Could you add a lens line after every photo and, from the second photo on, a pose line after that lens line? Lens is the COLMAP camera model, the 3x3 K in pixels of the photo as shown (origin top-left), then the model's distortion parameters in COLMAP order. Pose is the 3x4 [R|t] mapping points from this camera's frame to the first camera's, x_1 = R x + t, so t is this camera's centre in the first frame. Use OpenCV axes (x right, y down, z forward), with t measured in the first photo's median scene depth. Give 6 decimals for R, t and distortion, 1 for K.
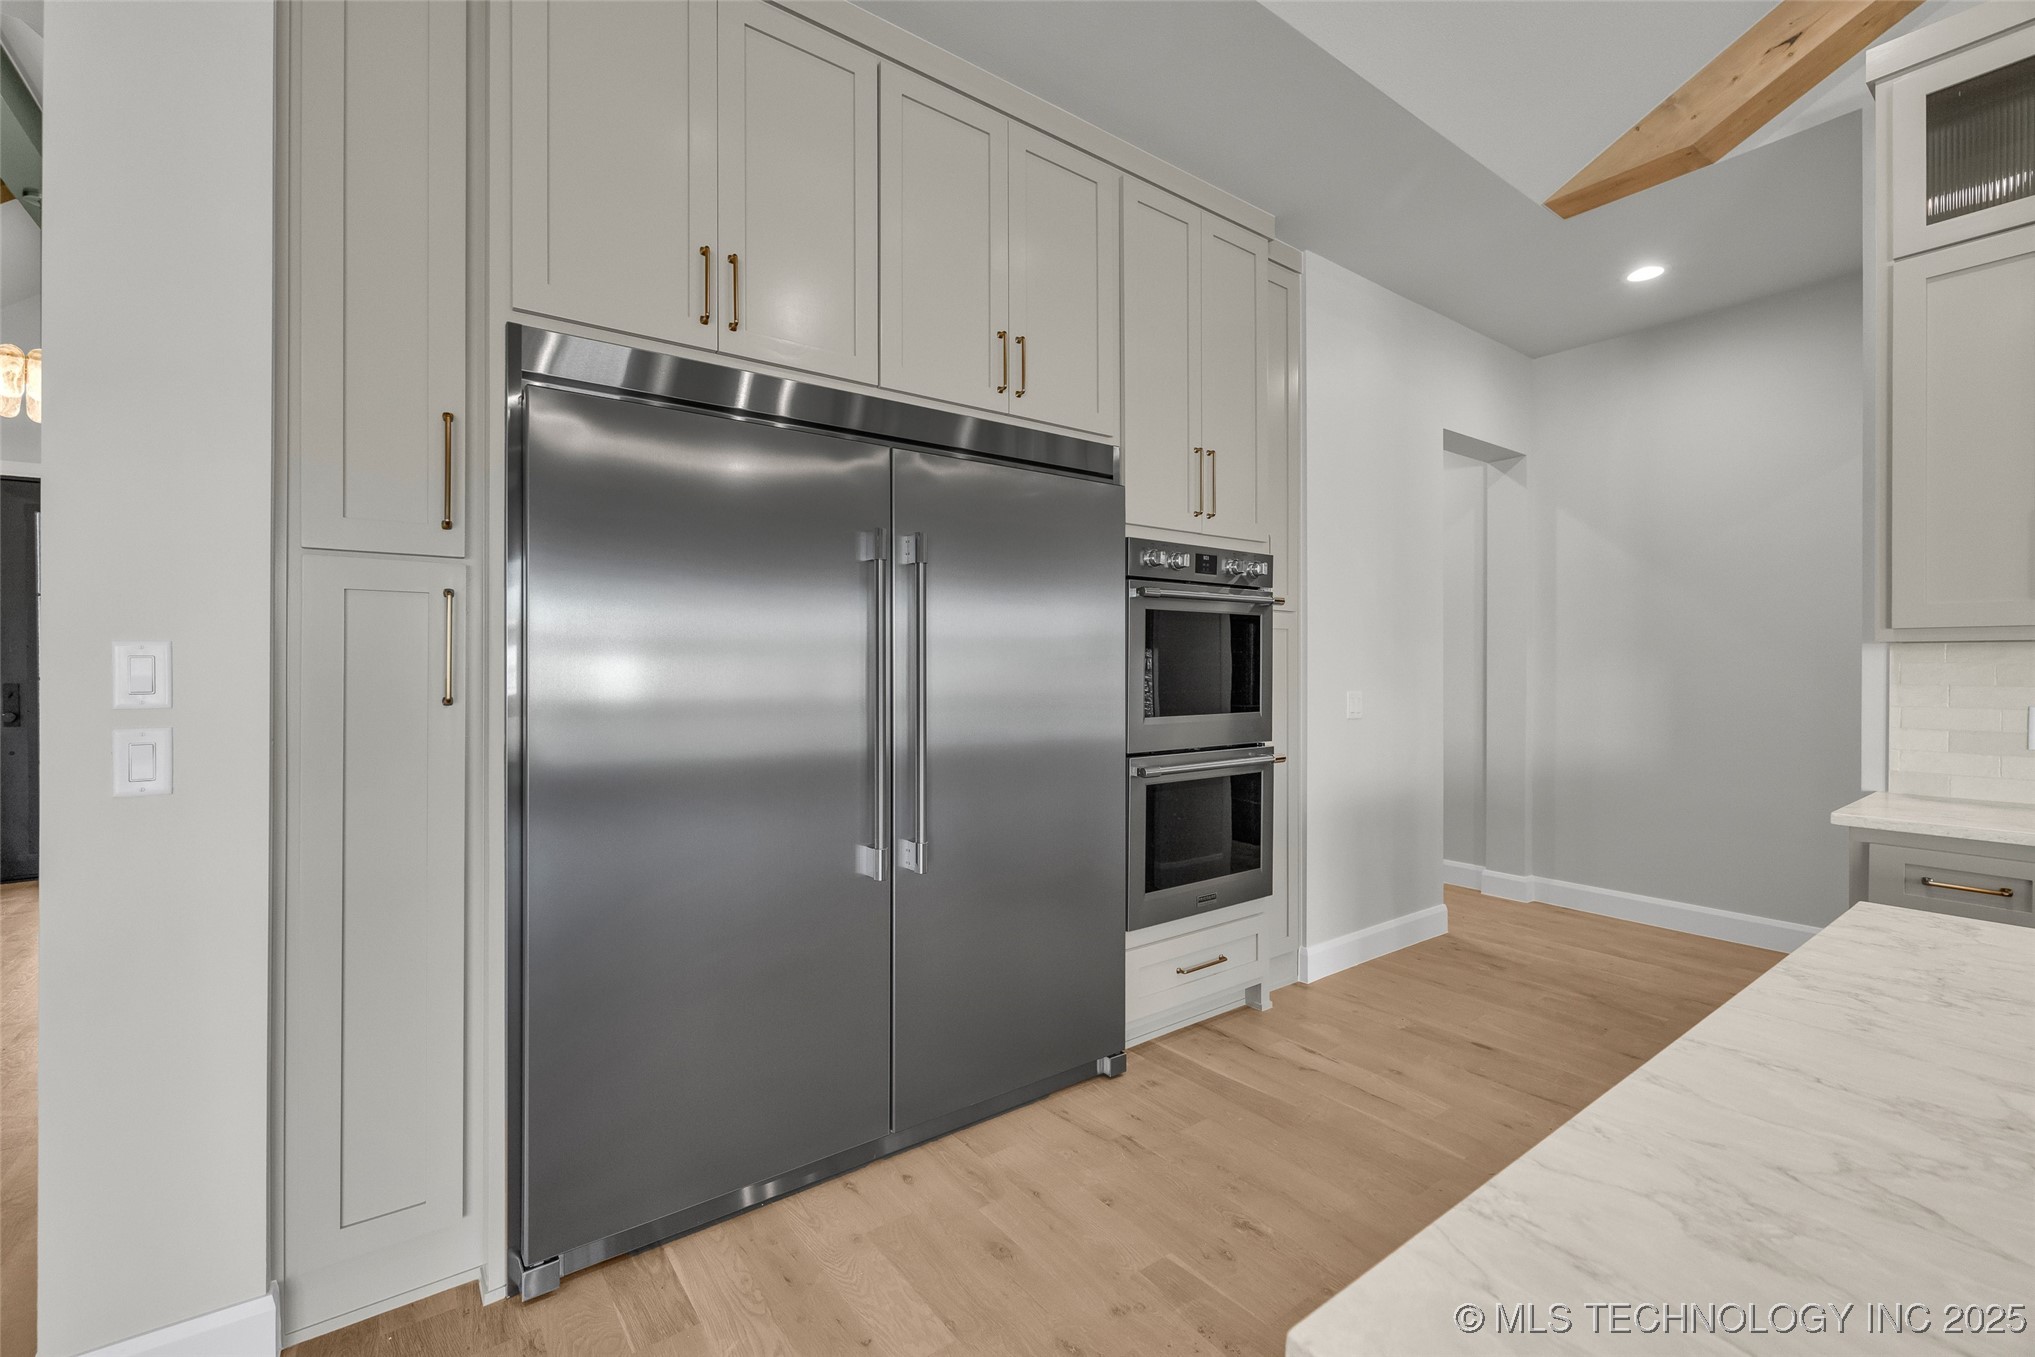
lens RADIAL K [[856.4, 0, 1014.2], [0, 856.4, 669.0], [0, 0, 1]] dist [-0.002624, 0.000519]
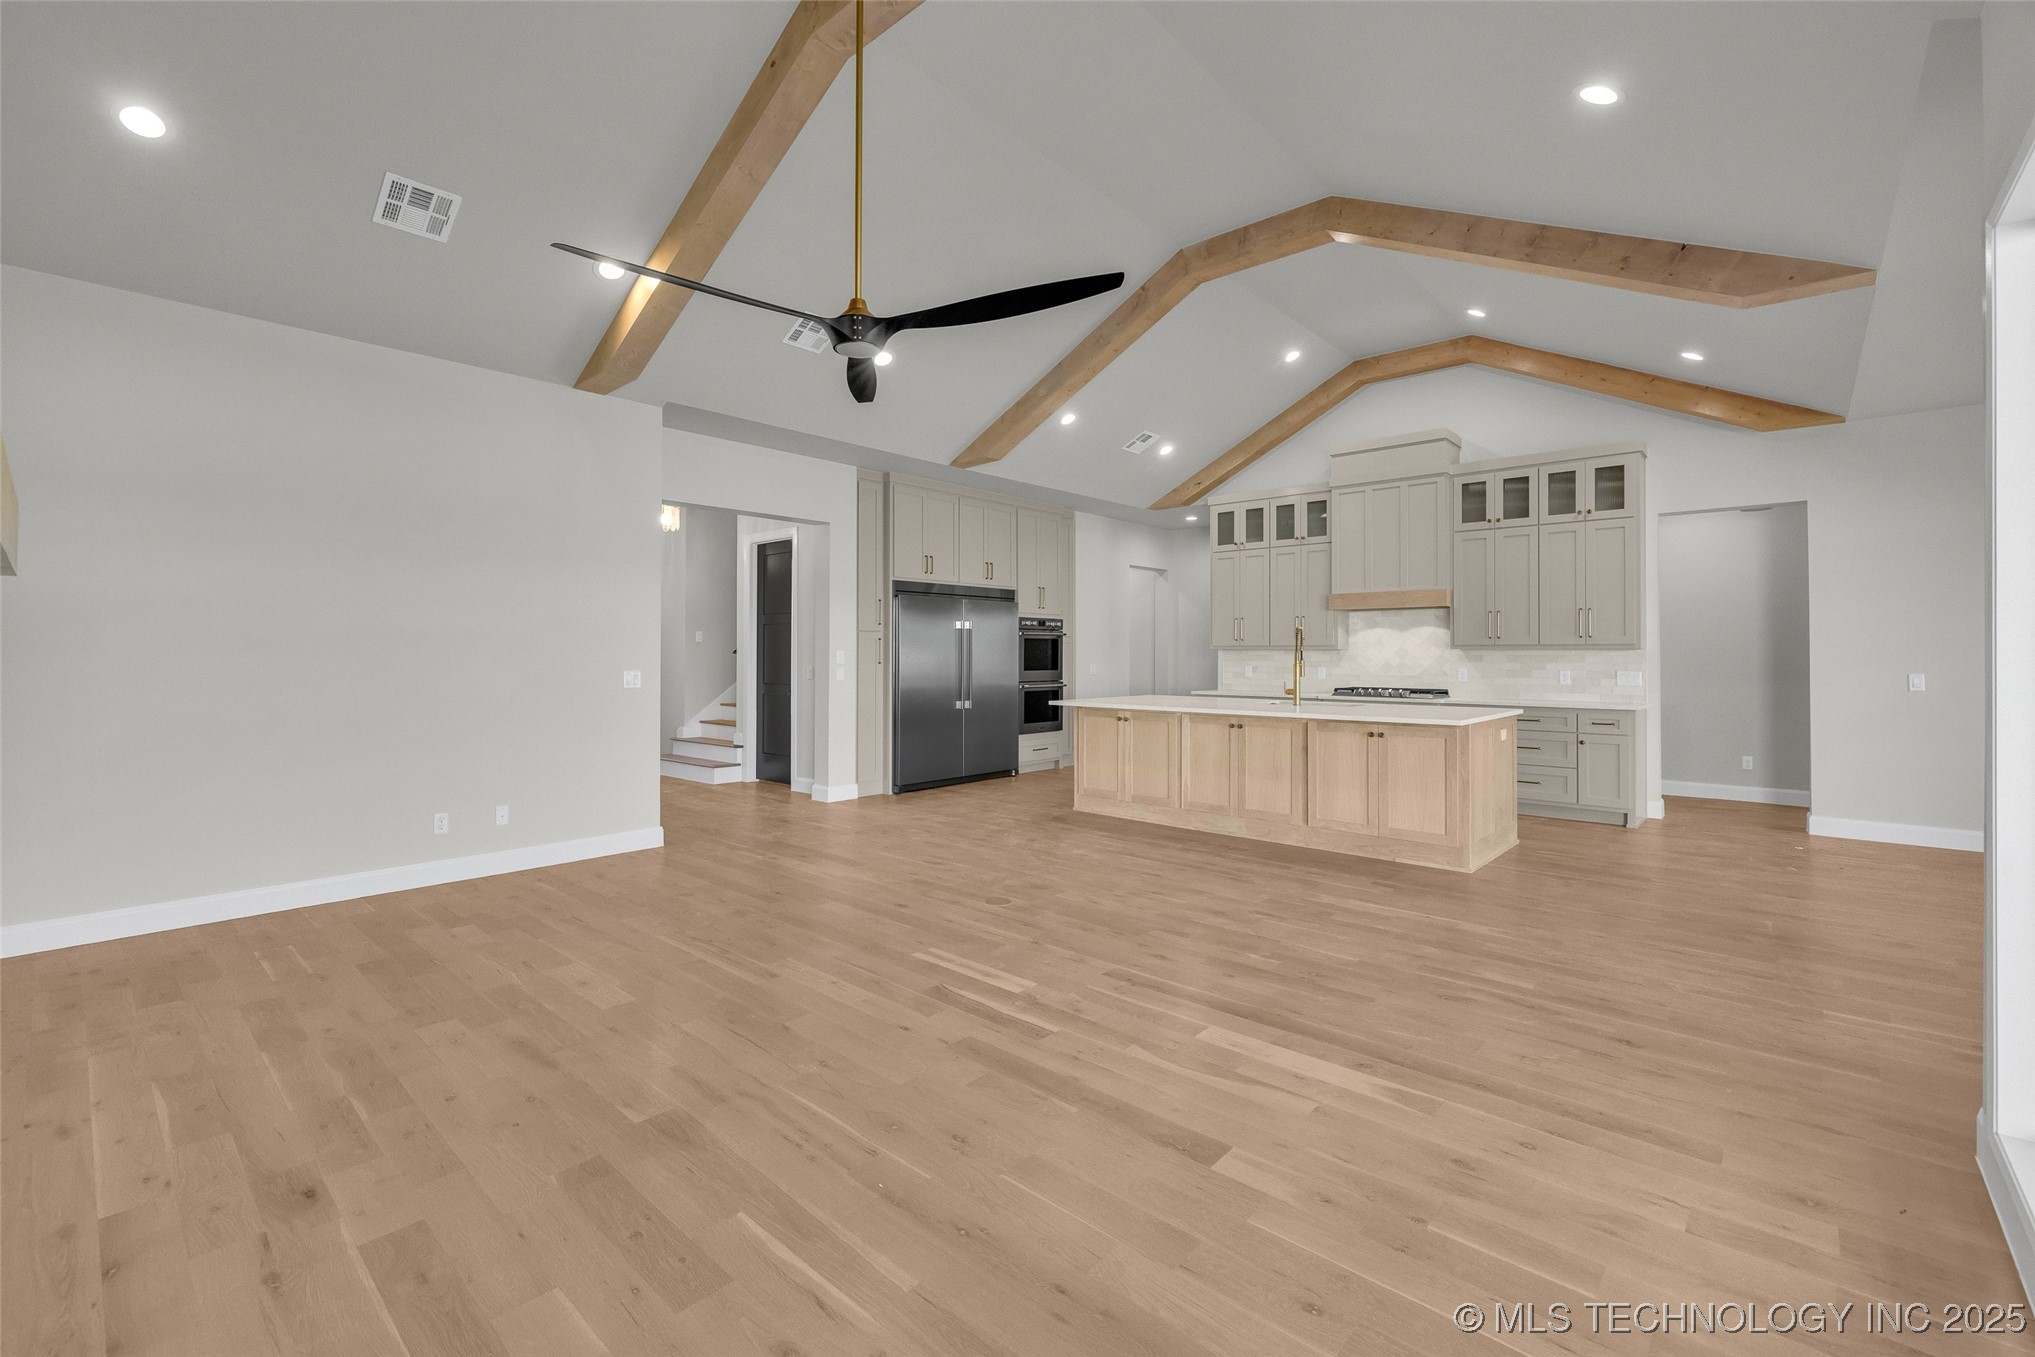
lens RADIAL K [[864.3, 0, 1013.4], [0, 864.3, 652.3], [0, 0, 1]] dist [-0.001237, 0.000094]
pose [[0.981032, 0.002311, 0.193833, -0.505452], [-0.001207, 0.999982, -0.005815, 0.003769], [-0.193843, 0.005471, 0.981017, -2.143794]]
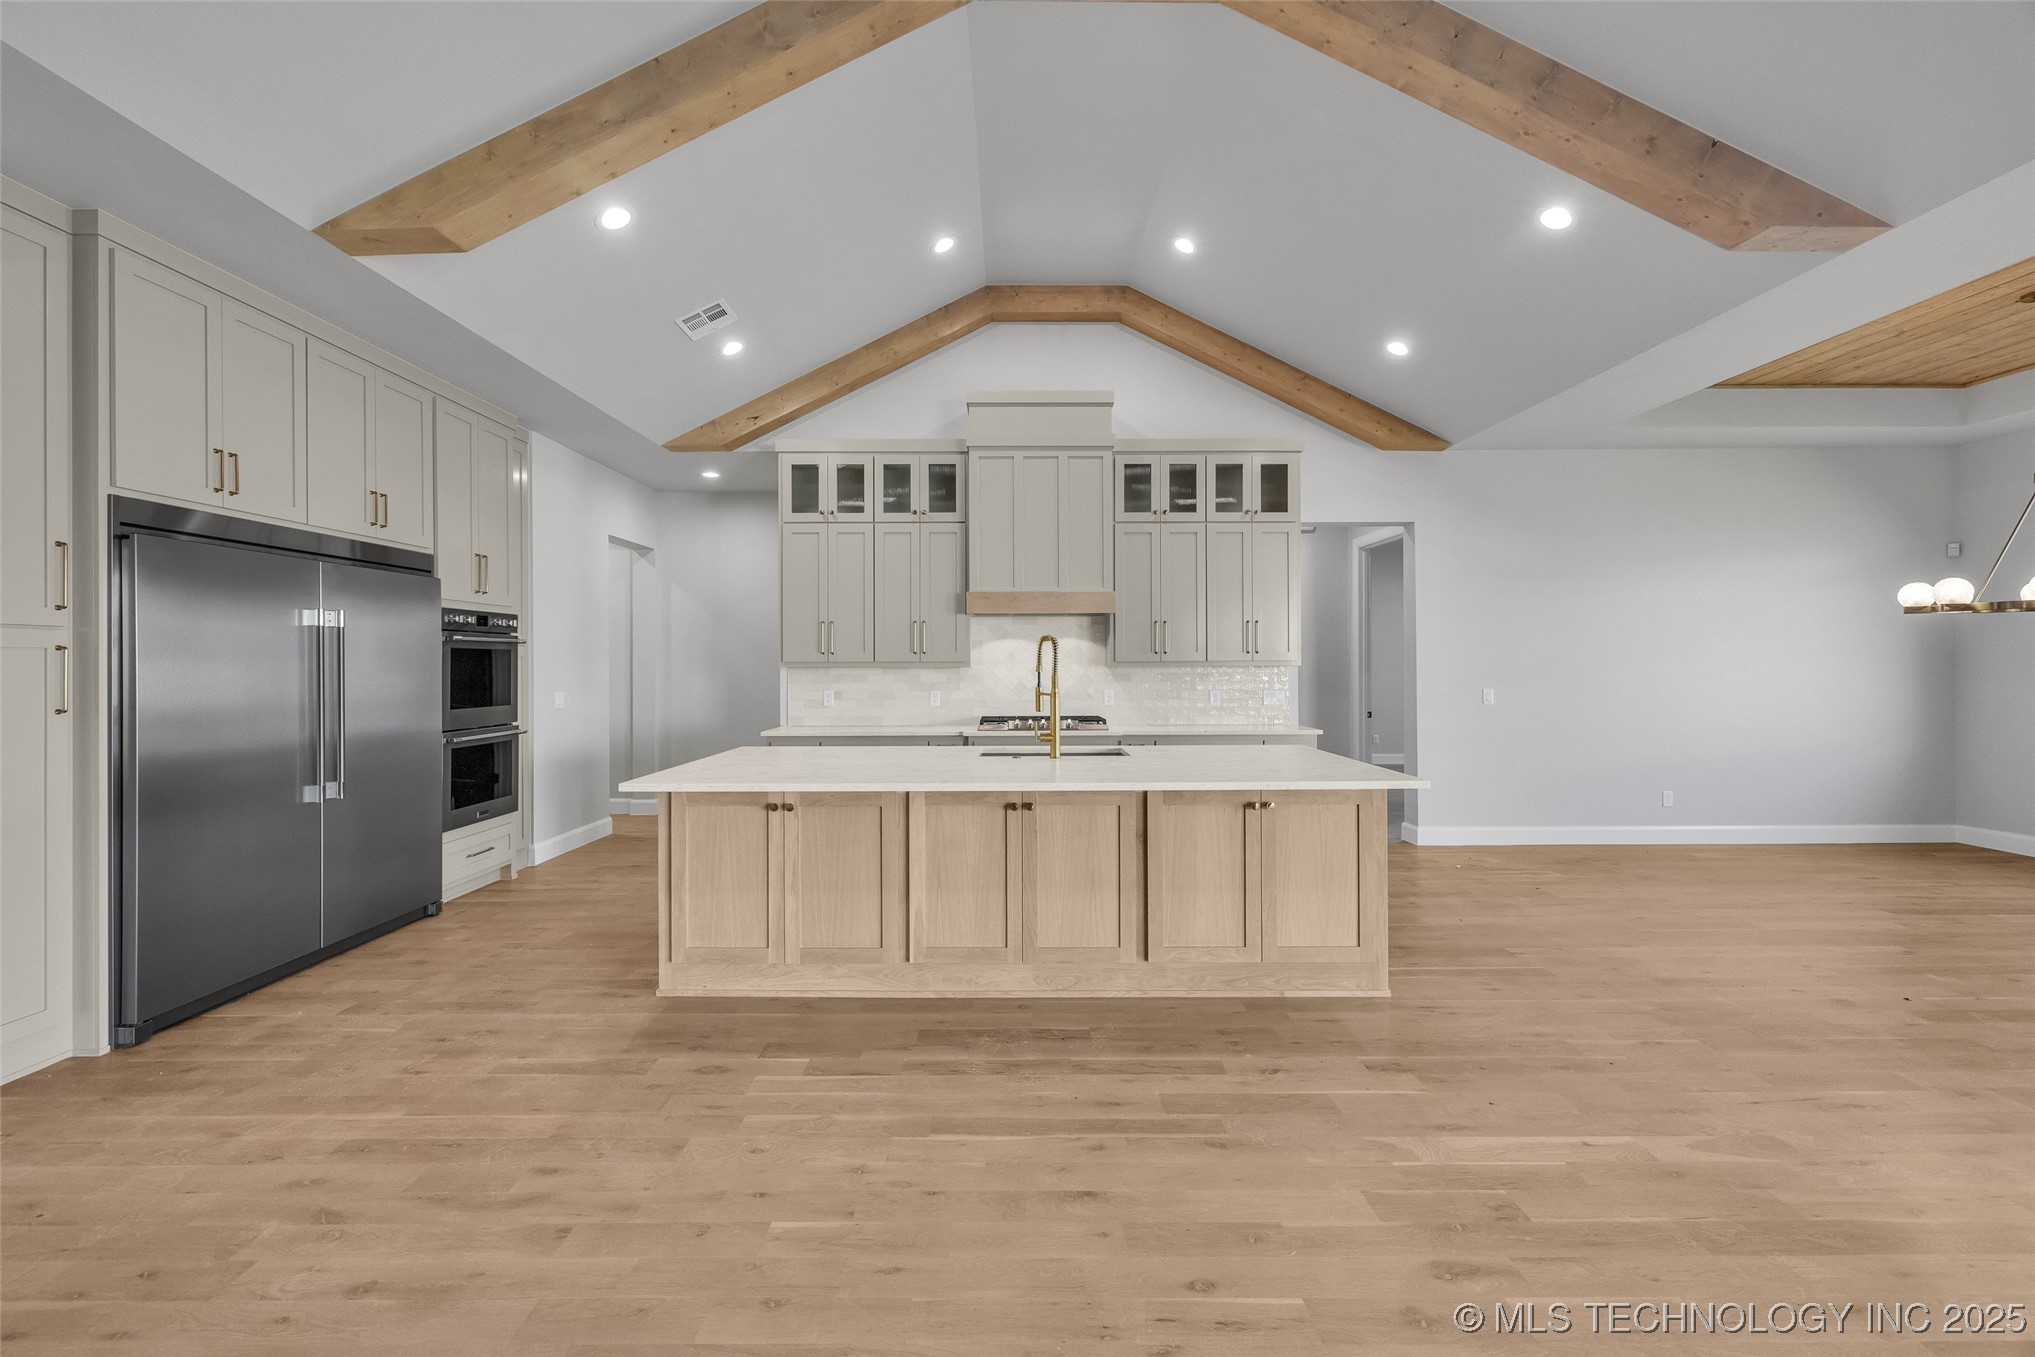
lens RADIAL K [[857.5, 0, 1012.6], [0, 857.5, 665.1], [0, 0, 1]] dist [-0.002915, 0.000513]
pose [[0.596154, -0.002278, 0.802867, -0.531460], [0.005743, 0.999982, -0.001428, -0.024528], [-0.802849, 0.005462, 0.596157, -0.901514]]
